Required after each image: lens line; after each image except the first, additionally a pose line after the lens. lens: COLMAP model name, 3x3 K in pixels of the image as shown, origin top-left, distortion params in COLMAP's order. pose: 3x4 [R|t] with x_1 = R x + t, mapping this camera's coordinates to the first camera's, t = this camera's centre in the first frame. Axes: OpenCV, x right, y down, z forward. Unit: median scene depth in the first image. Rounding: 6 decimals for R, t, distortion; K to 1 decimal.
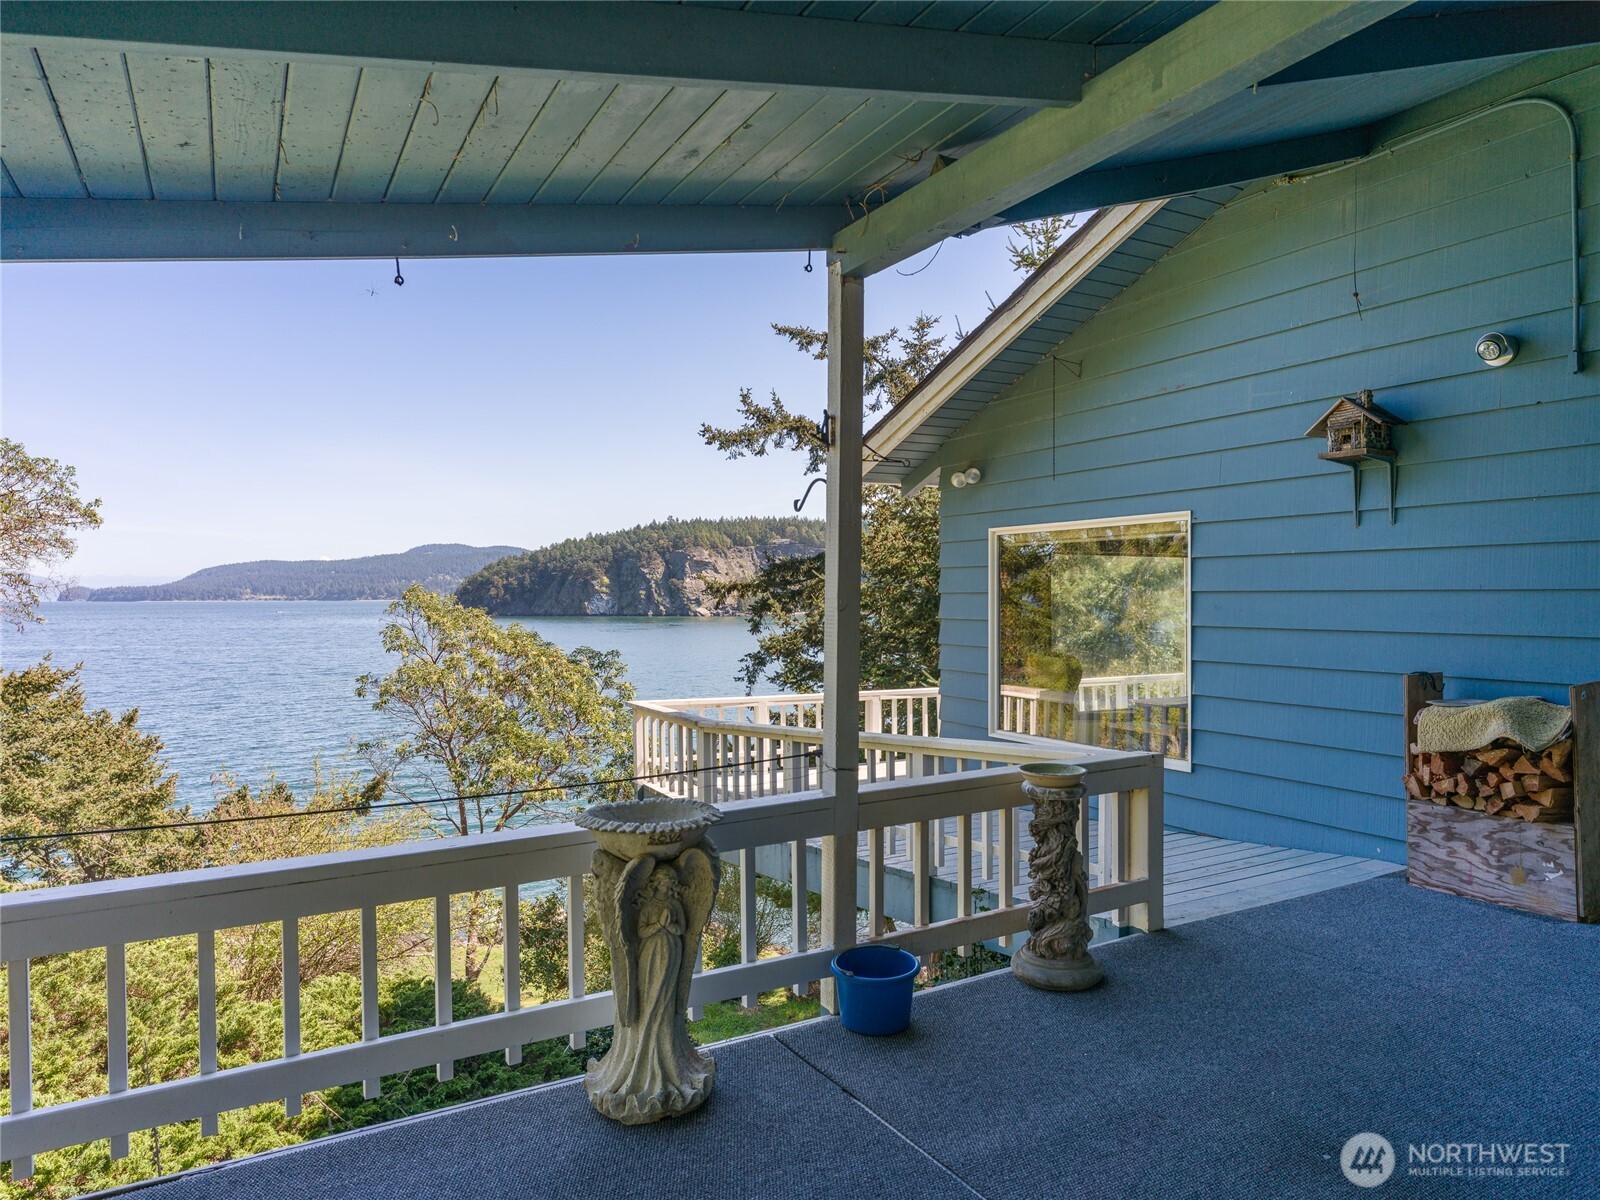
lens RADIAL K [[1021.2, 0, 802.0], [0, 1021.2, 604.5], [0, 0, 1]] dist [0.000888, 0.000089]
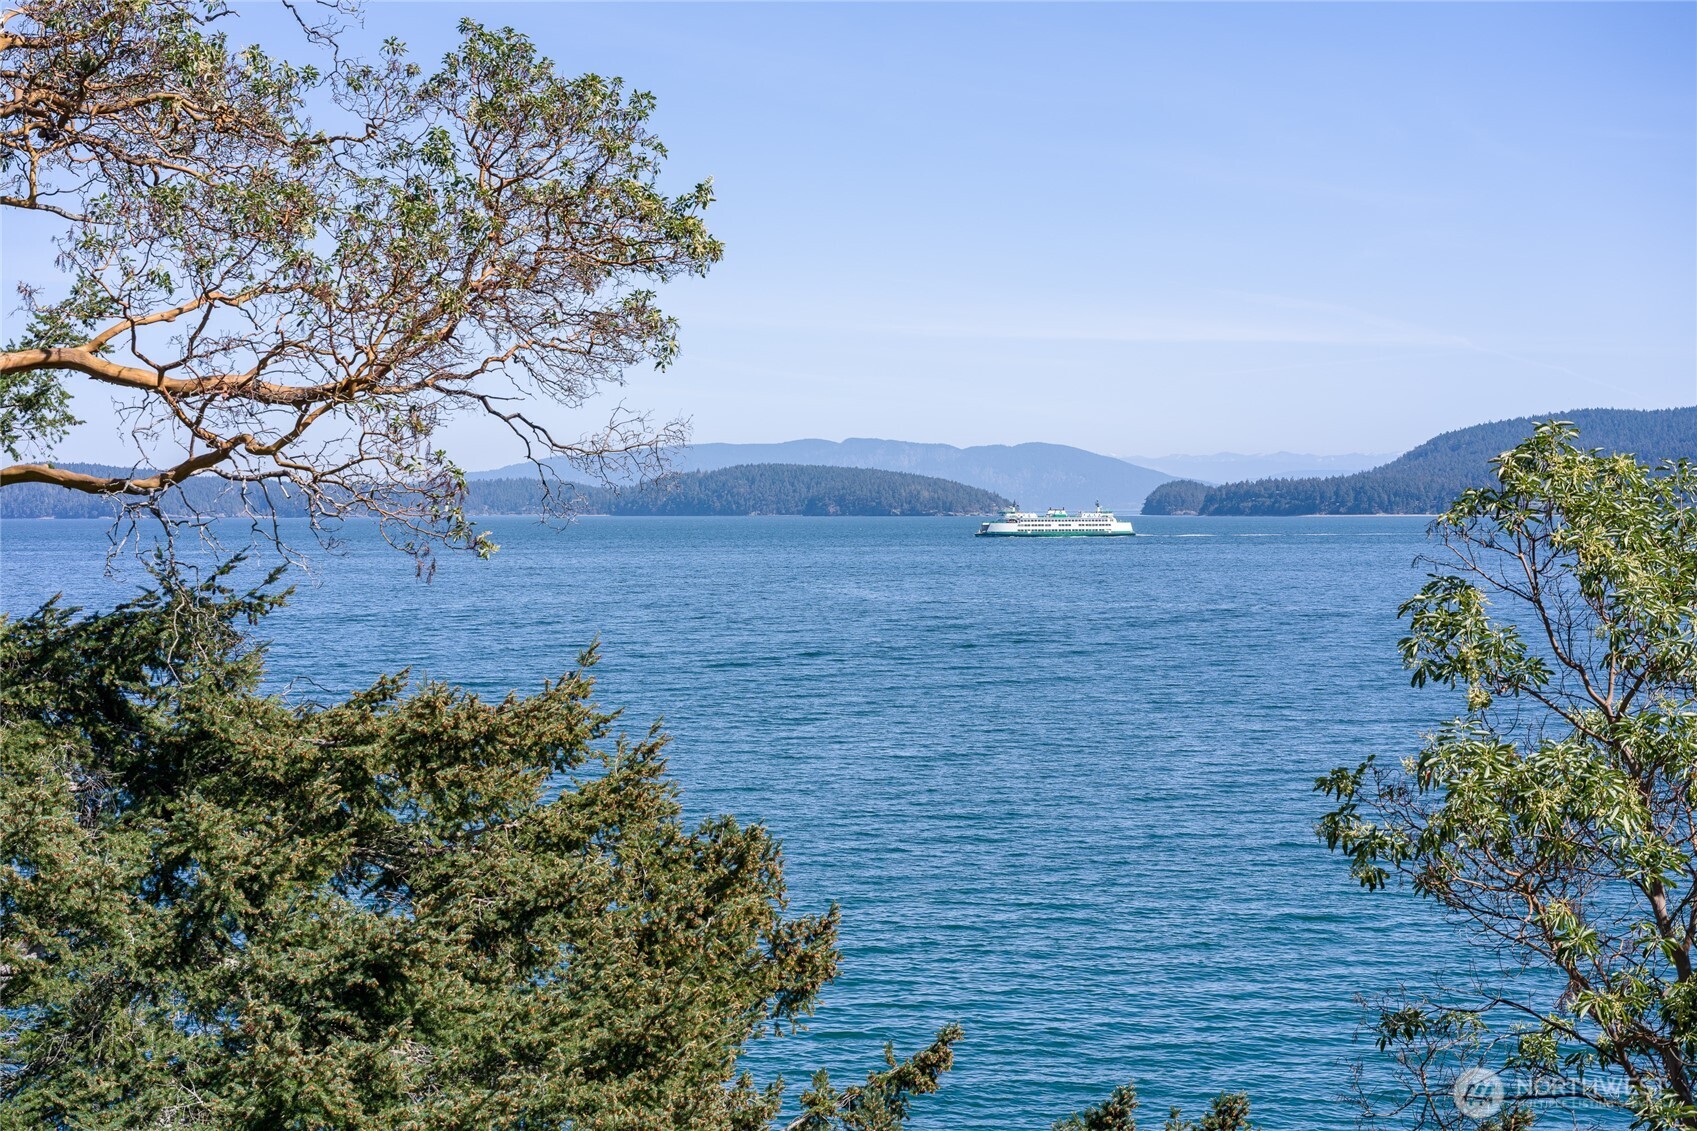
lens RADIAL K [[2893.1, 0, 849.3], [0, 2893.1, 564.0], [0, 0, 1]] dist [-0.069046, 0.000000]
pose [[0.741607, 0.012745, -0.670714, -0.024922], [-0.003877, 0.999884, 0.014713, 0.005790], [0.670824, -0.008311, 0.741570, 0.337305]]
